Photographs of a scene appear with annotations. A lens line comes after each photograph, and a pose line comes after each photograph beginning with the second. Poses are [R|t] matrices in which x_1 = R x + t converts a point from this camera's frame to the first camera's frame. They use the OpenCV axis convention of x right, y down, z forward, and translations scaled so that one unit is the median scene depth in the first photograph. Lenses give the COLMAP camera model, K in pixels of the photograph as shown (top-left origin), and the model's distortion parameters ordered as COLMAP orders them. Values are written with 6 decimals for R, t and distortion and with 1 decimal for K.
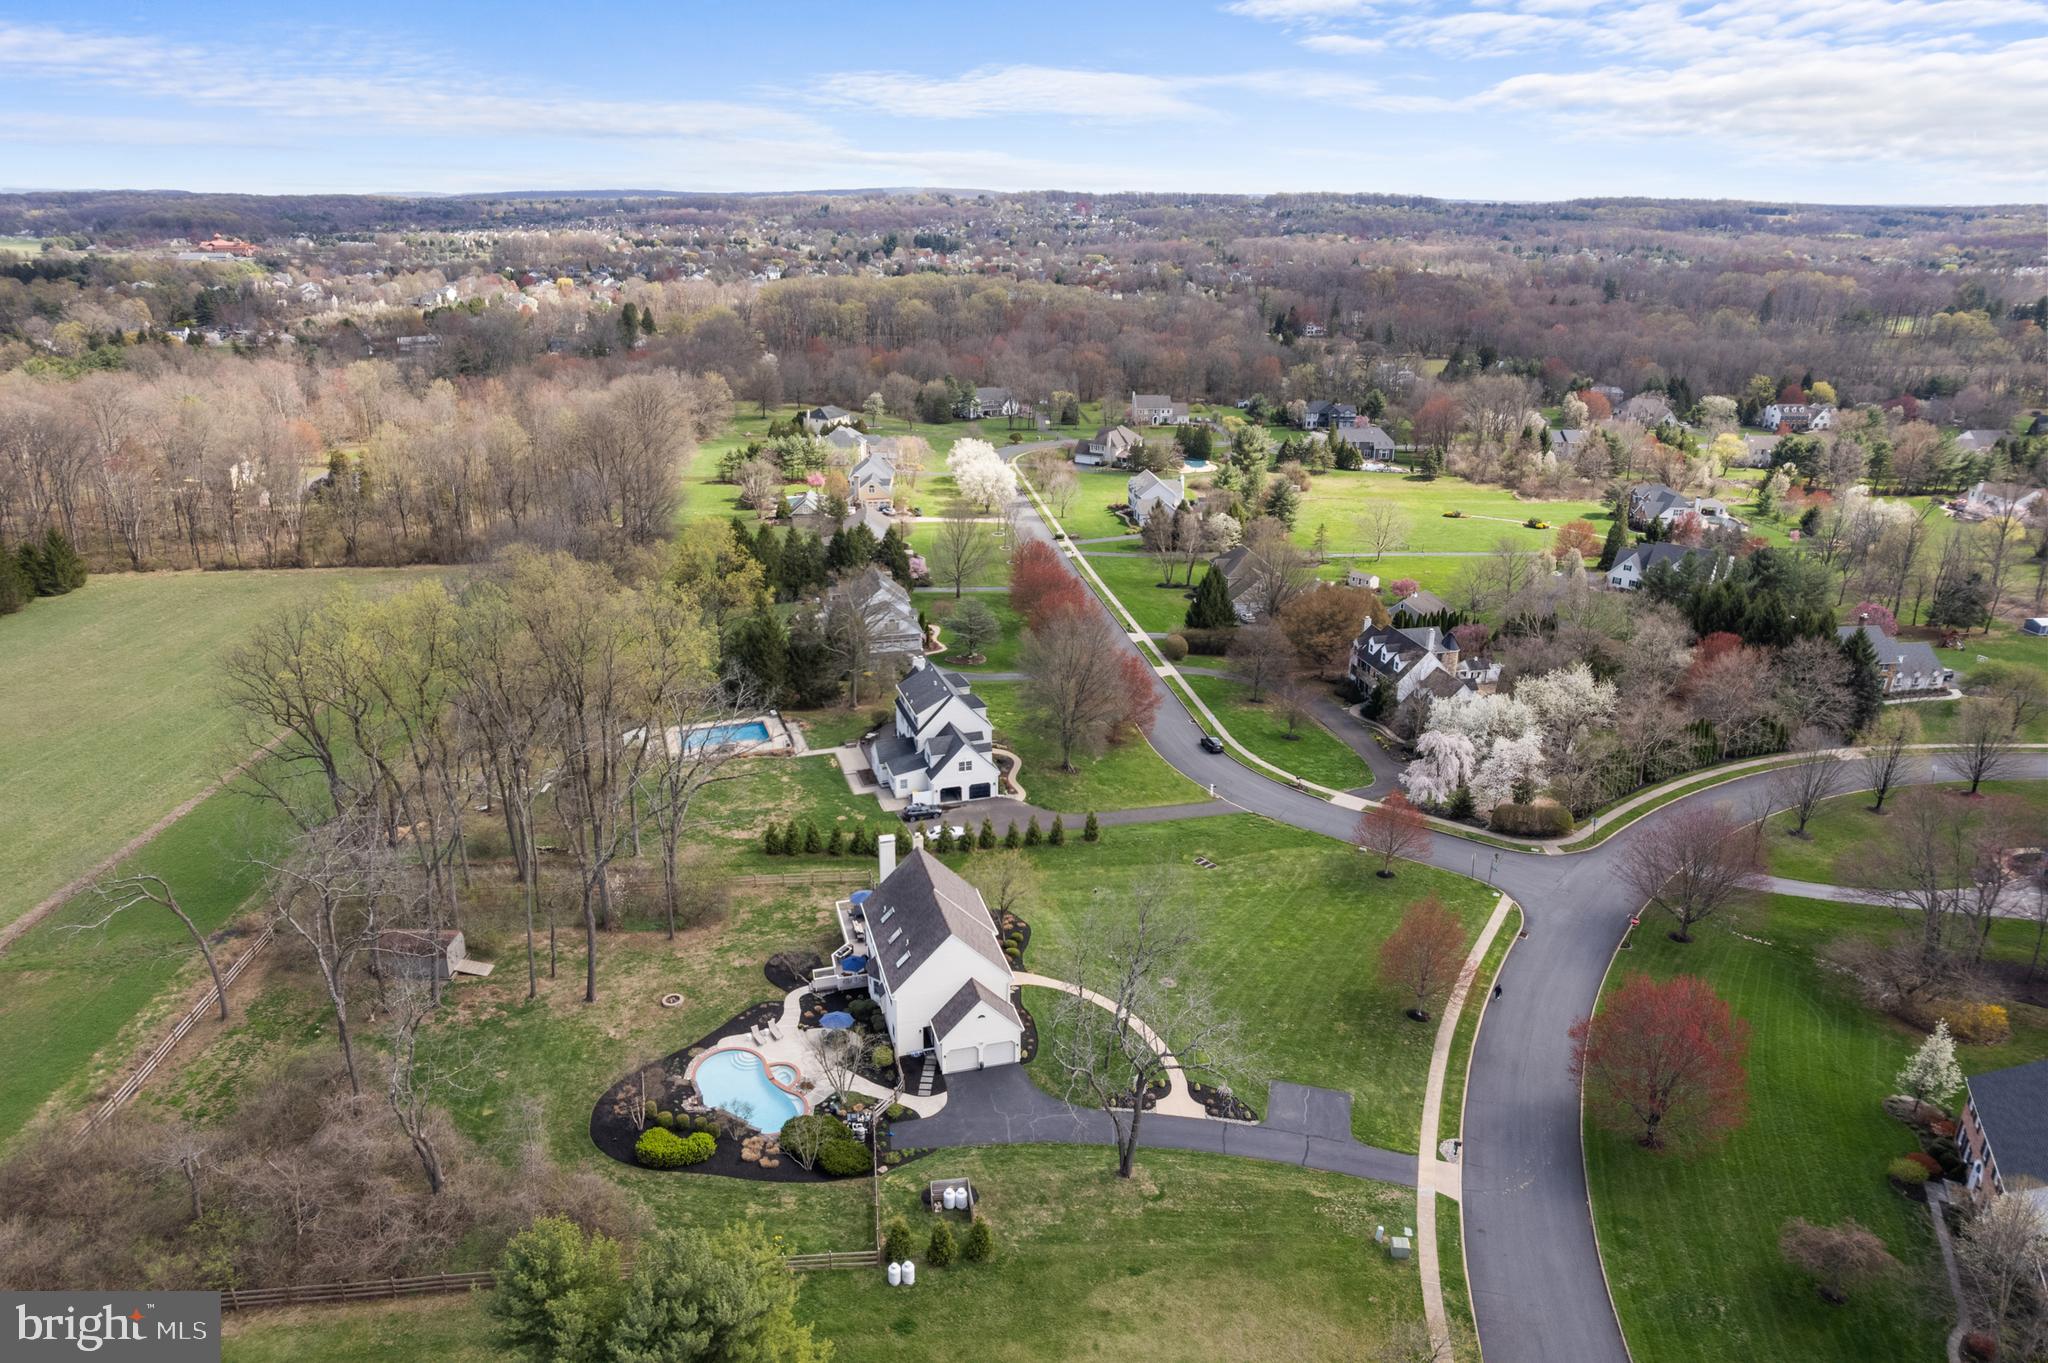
lens RADIAL K [[1313.8, 0, 1017.2], [0, 1313.8, 671.5], [0, 0, 1]] dist [-0.085514, 0.080786]
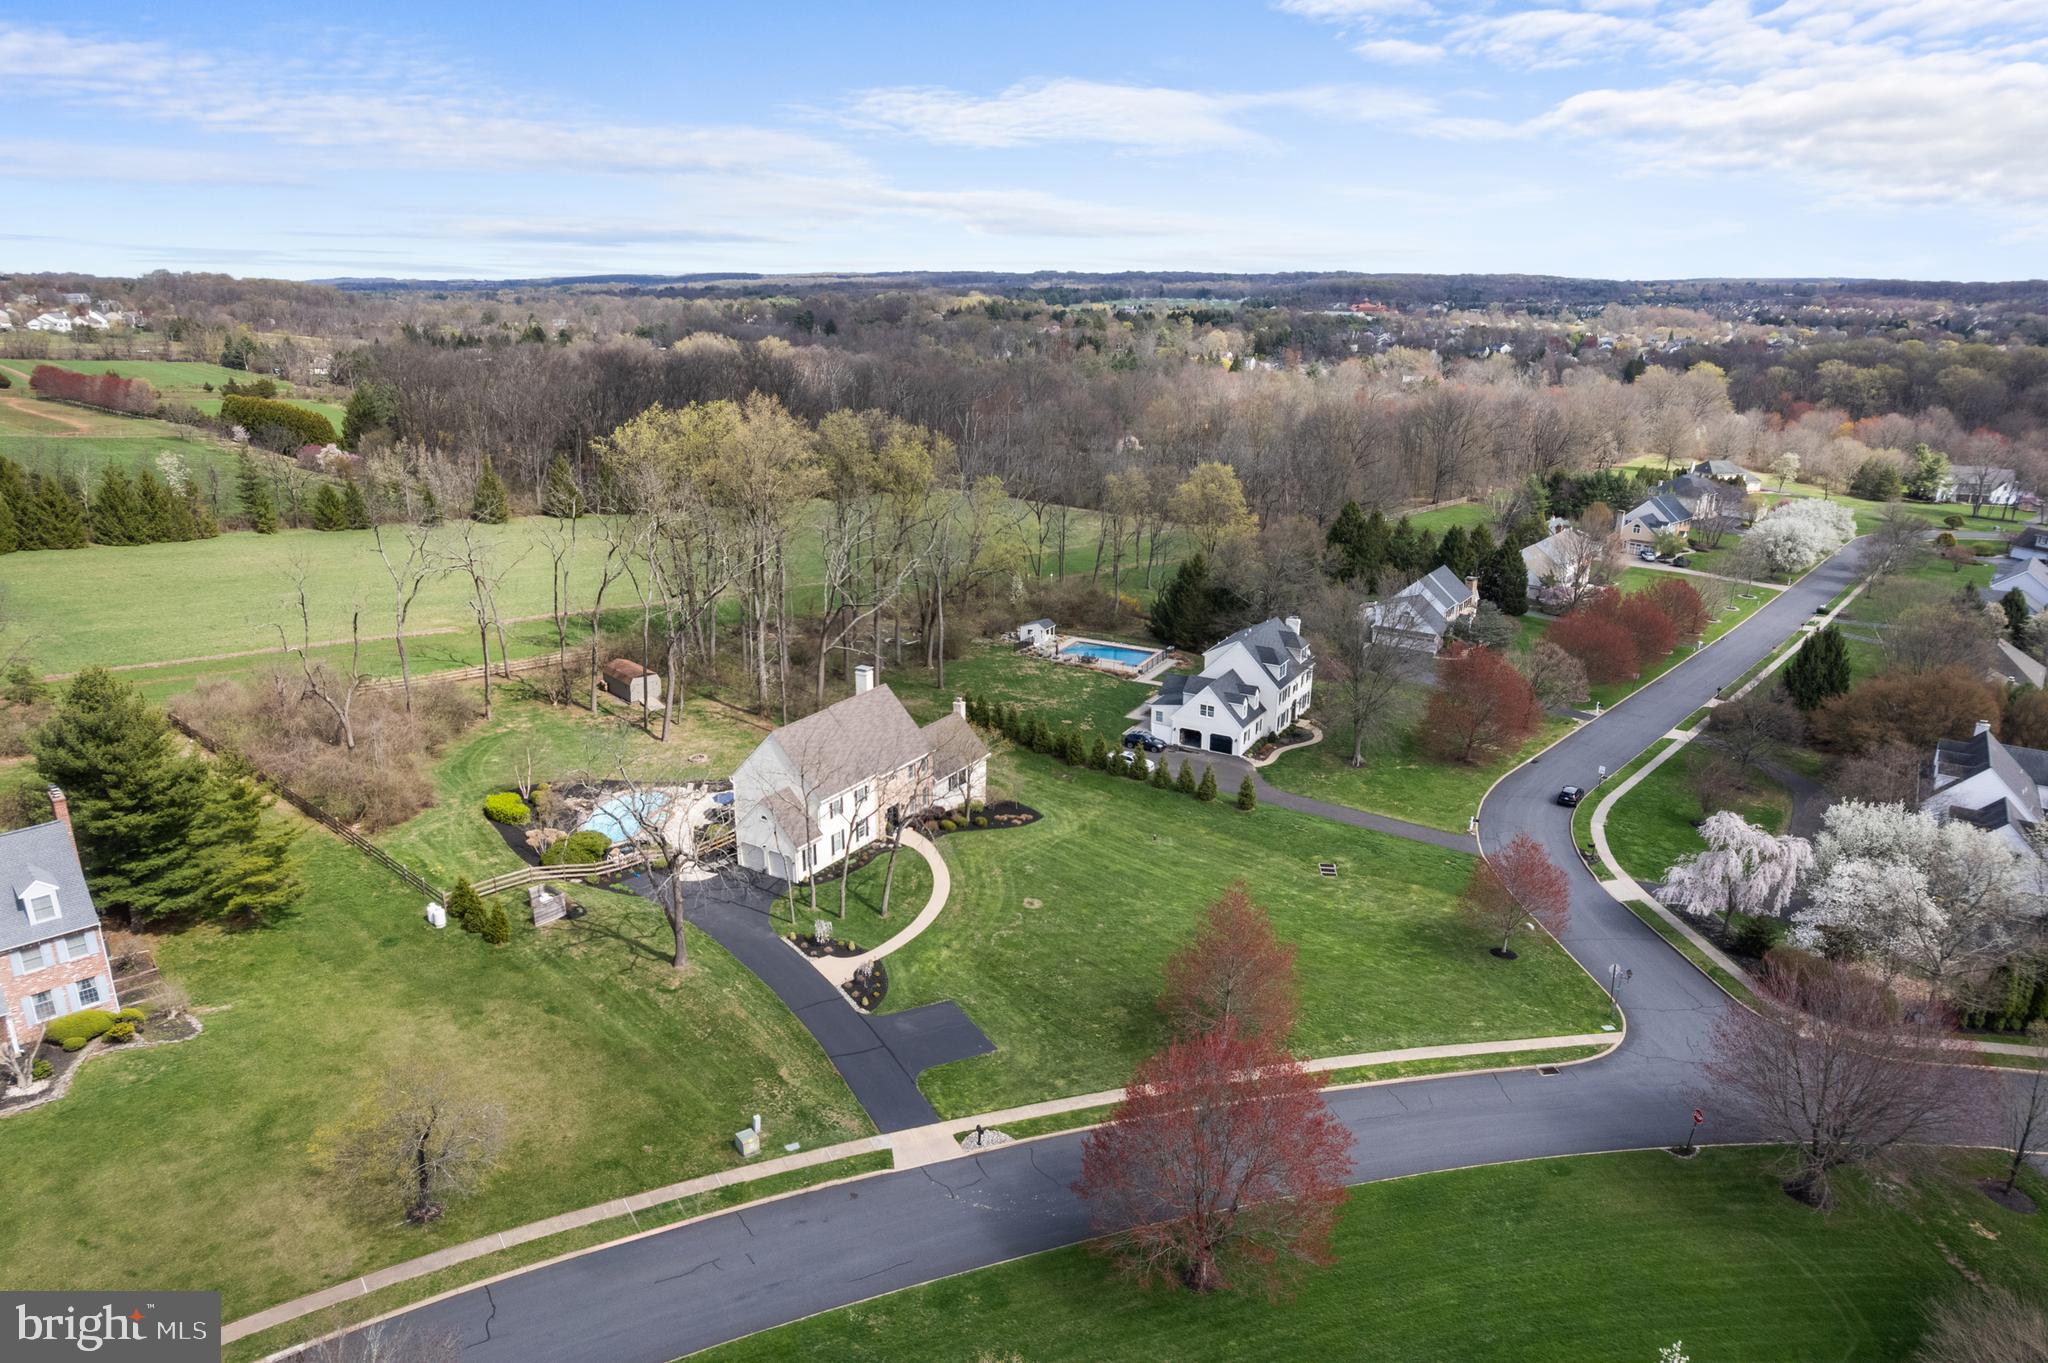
lens RADIAL K [[1313.8, 0, 1017.2], [0, 1313.8, 671.5], [0, 0, 1]] dist [-0.085514, 0.080786]
pose [[0.673544, 0.213787, -0.707554, 0.820042], [-0.257726, 0.965110, 0.046269, 0.060664], [0.692759, 0.151191, 0.705143, 0.420869]]
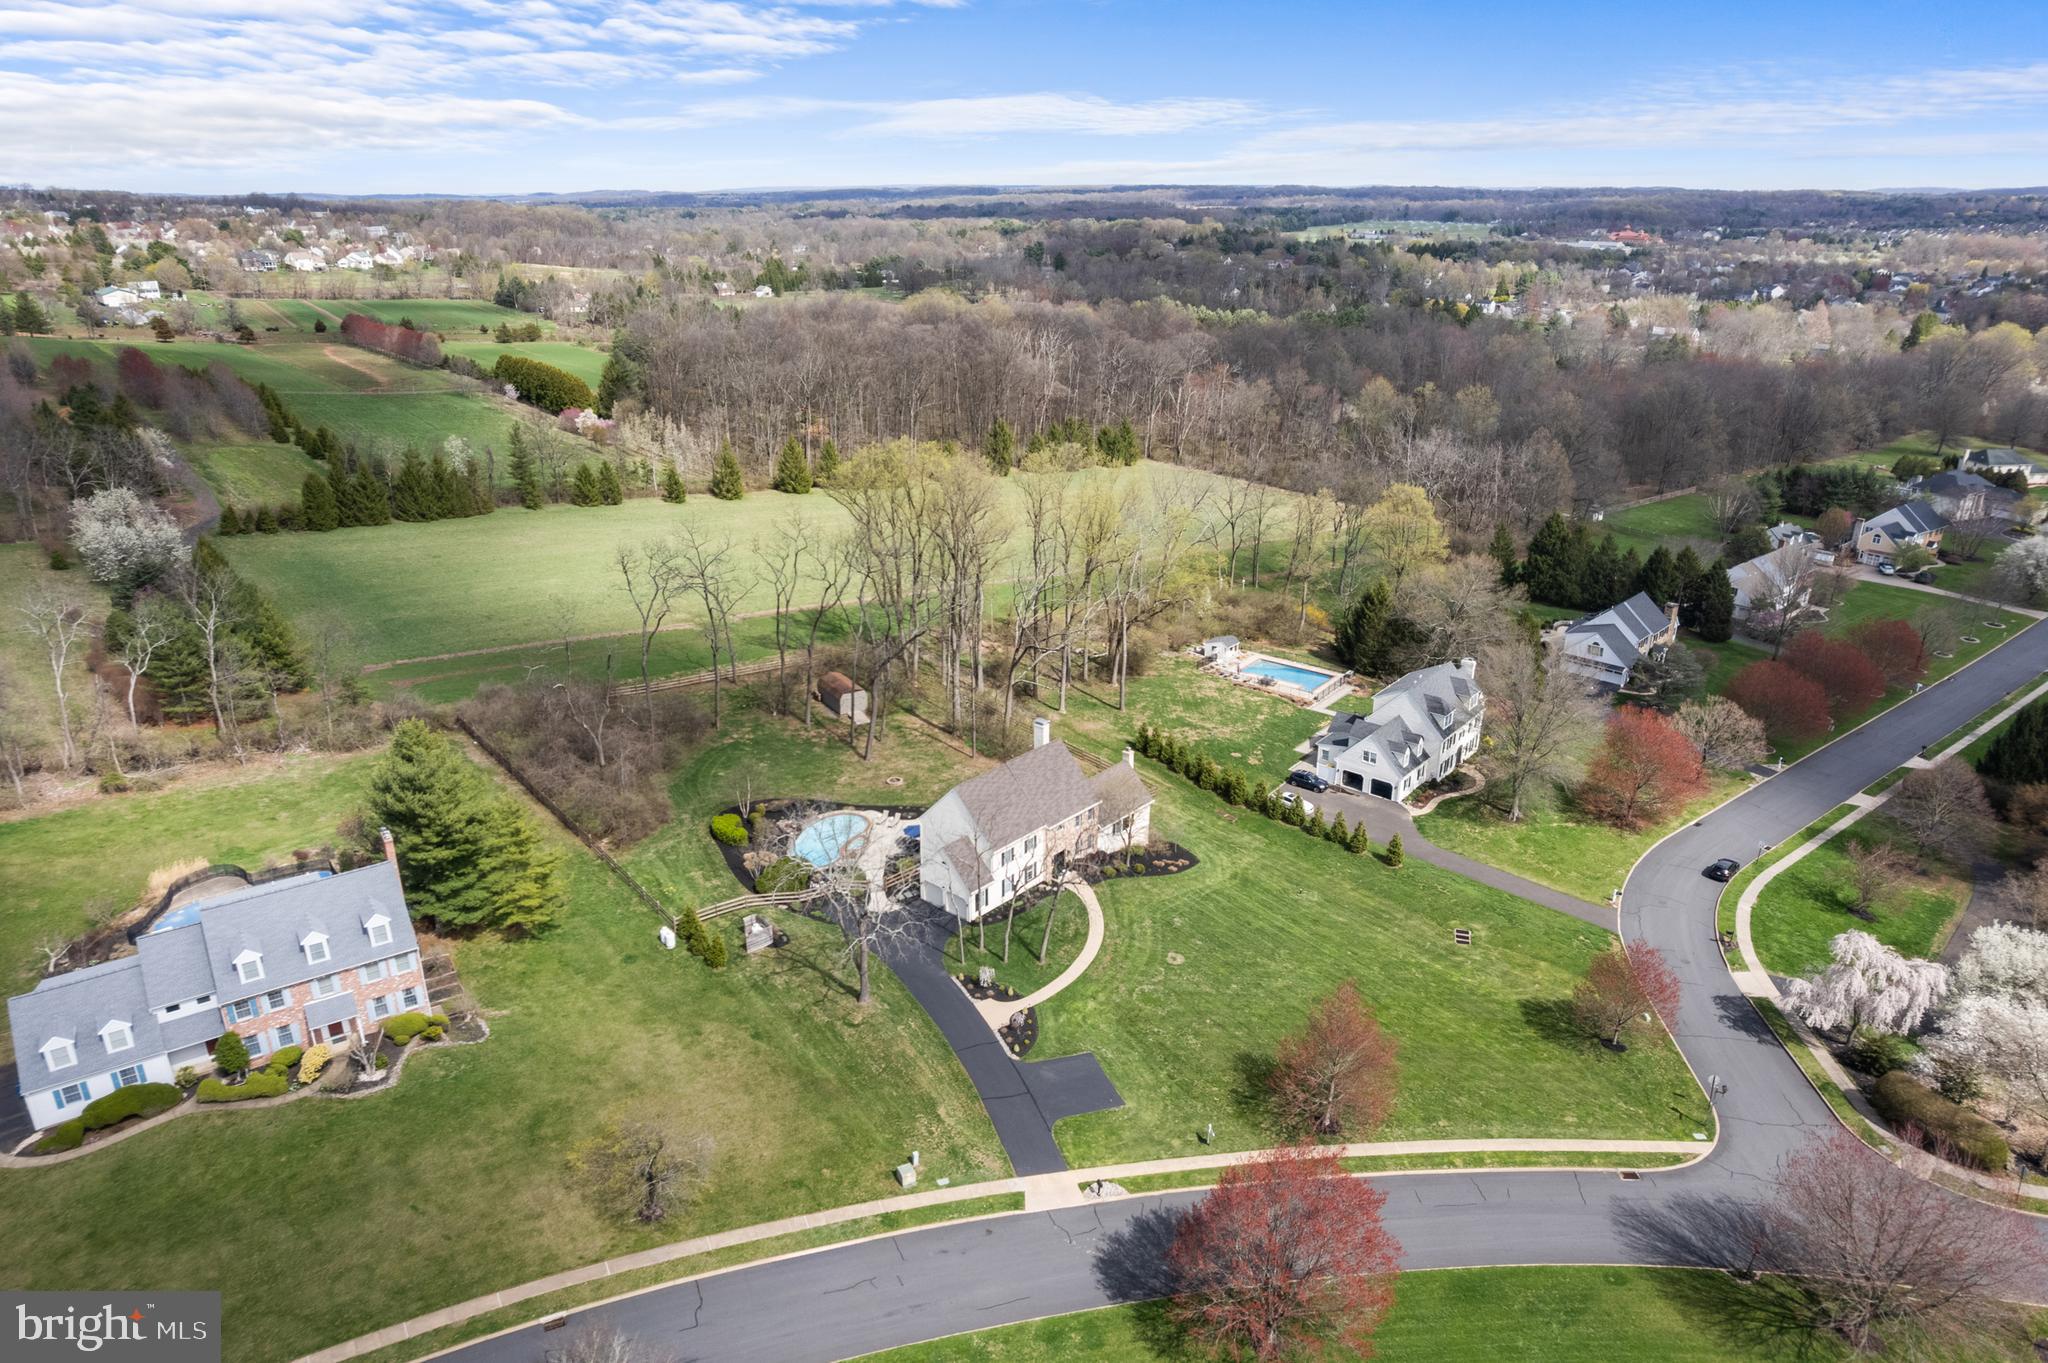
lens RADIAL K [[1313.8, 0, 1017.2], [0, 1313.8, 671.5], [0, 0, 1]] dist [-0.085514, 0.080786]
pose [[0.537077, 0.290685, -0.791865, 0.899844], [-0.289154, 0.945315, 0.150898, -0.090397], [0.792425, 0.147928, 0.591760, 0.355780]]
